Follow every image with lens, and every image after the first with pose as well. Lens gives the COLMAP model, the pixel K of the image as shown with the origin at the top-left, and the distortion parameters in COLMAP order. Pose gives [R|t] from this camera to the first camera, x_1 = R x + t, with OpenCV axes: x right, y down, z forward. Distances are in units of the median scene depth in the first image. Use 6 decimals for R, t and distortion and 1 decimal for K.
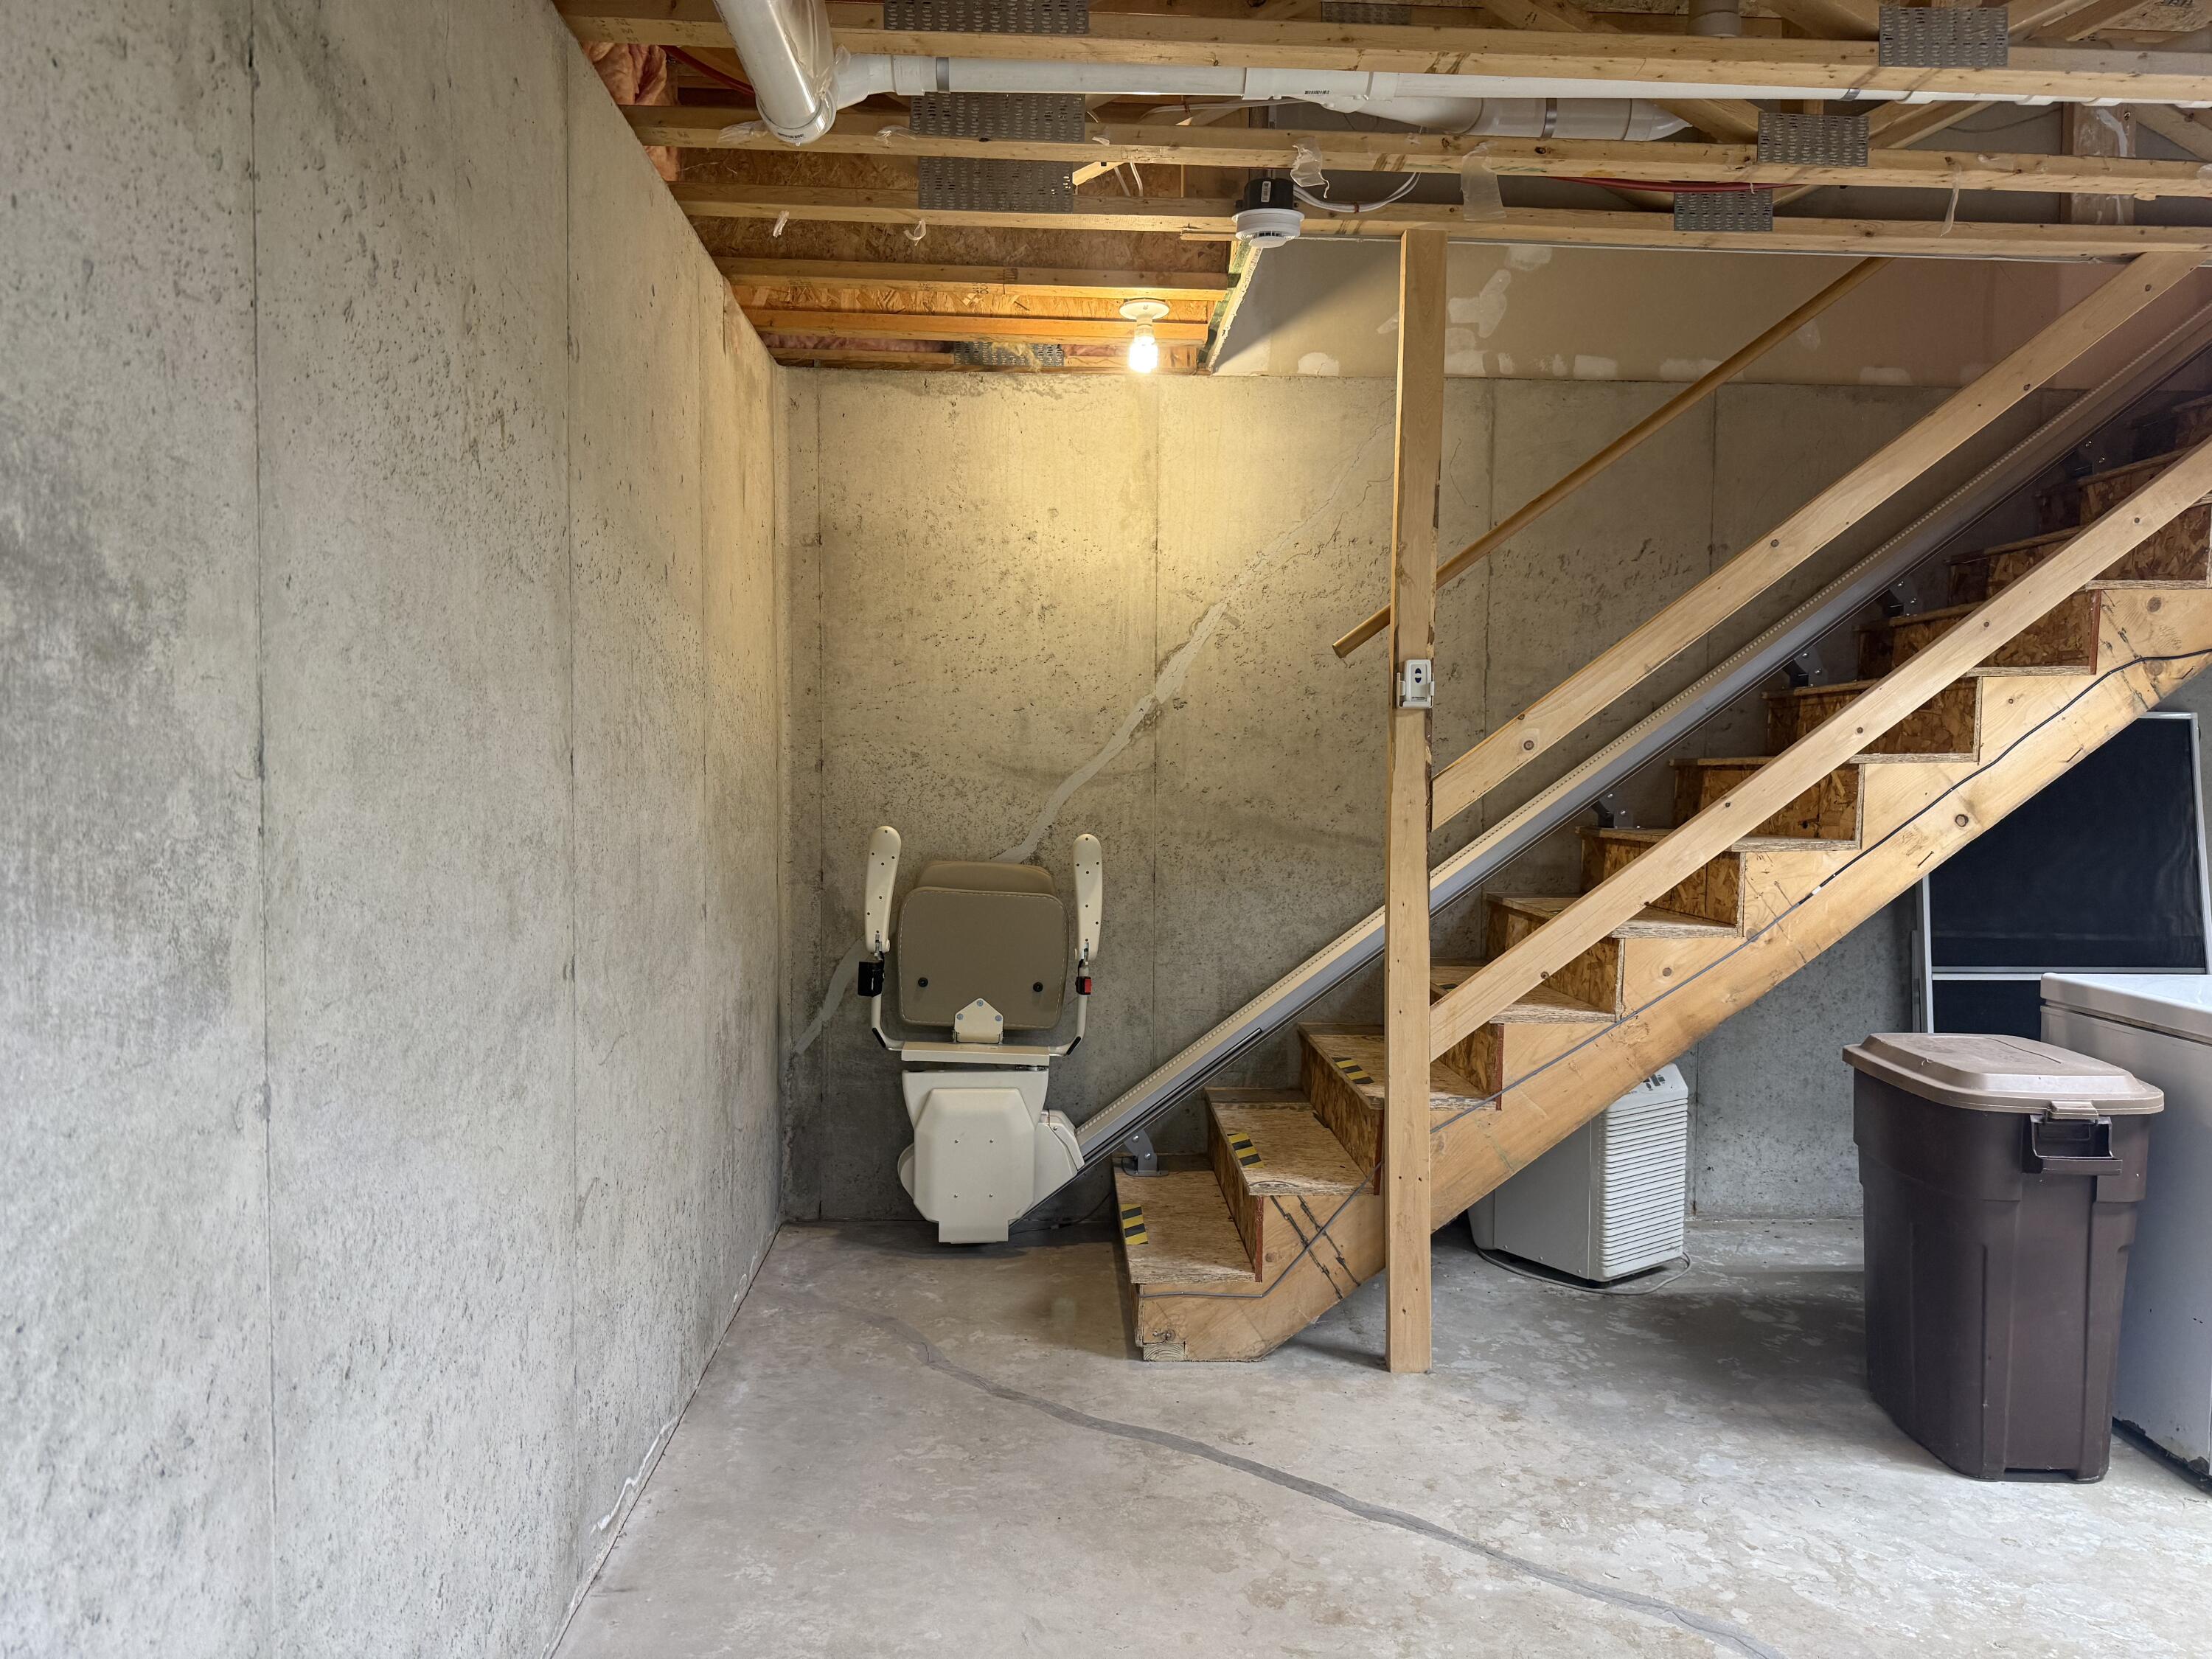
lens RADIAL K [[1548.4, 0, 1115.5], [0, 1548.4, 826.9], [0, 0, 1]] dist [0.120653, -0.168684]
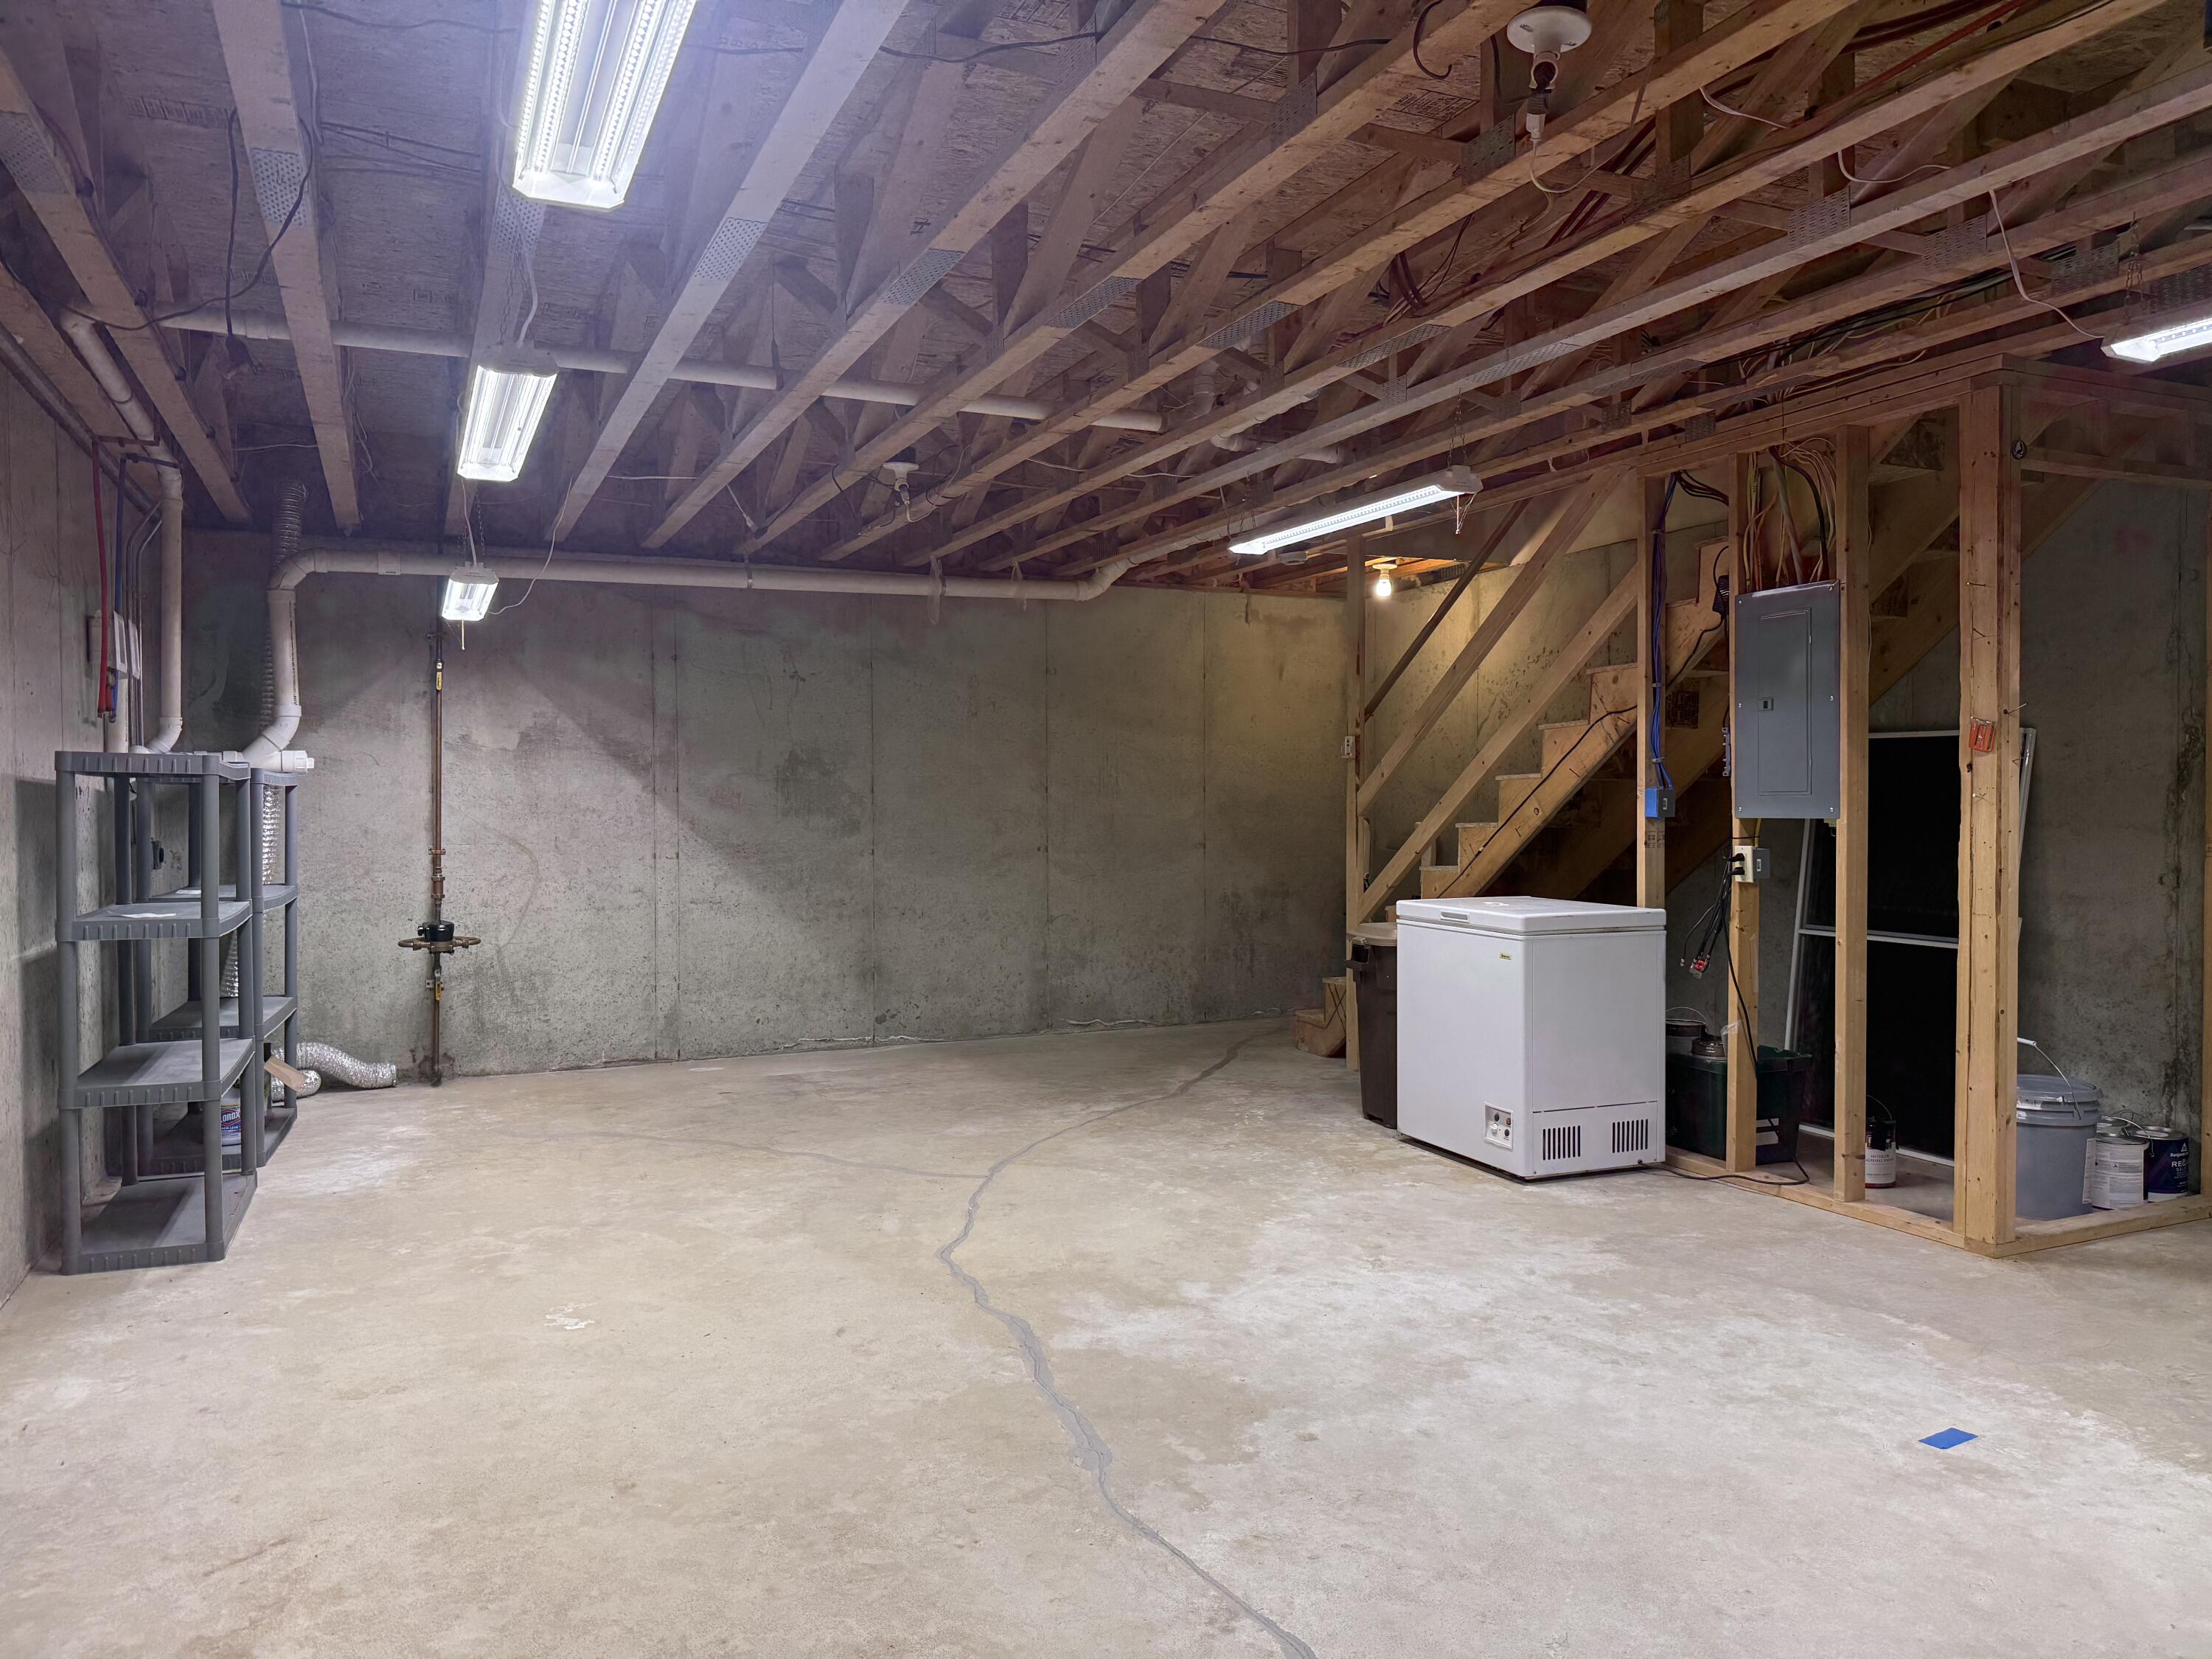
lens RADIAL K [[1548.4, 0, 1115.5], [0, 1548.4, 826.9], [0, 0, 1]] dist [0.120653, -0.168684]
pose [[0.369422, 0.010469, -0.929203, 2.011933], [-0.024043, 0.999709, 0.001704, 0.023647], [0.928951, 0.021712, 0.369567, -0.088644]]
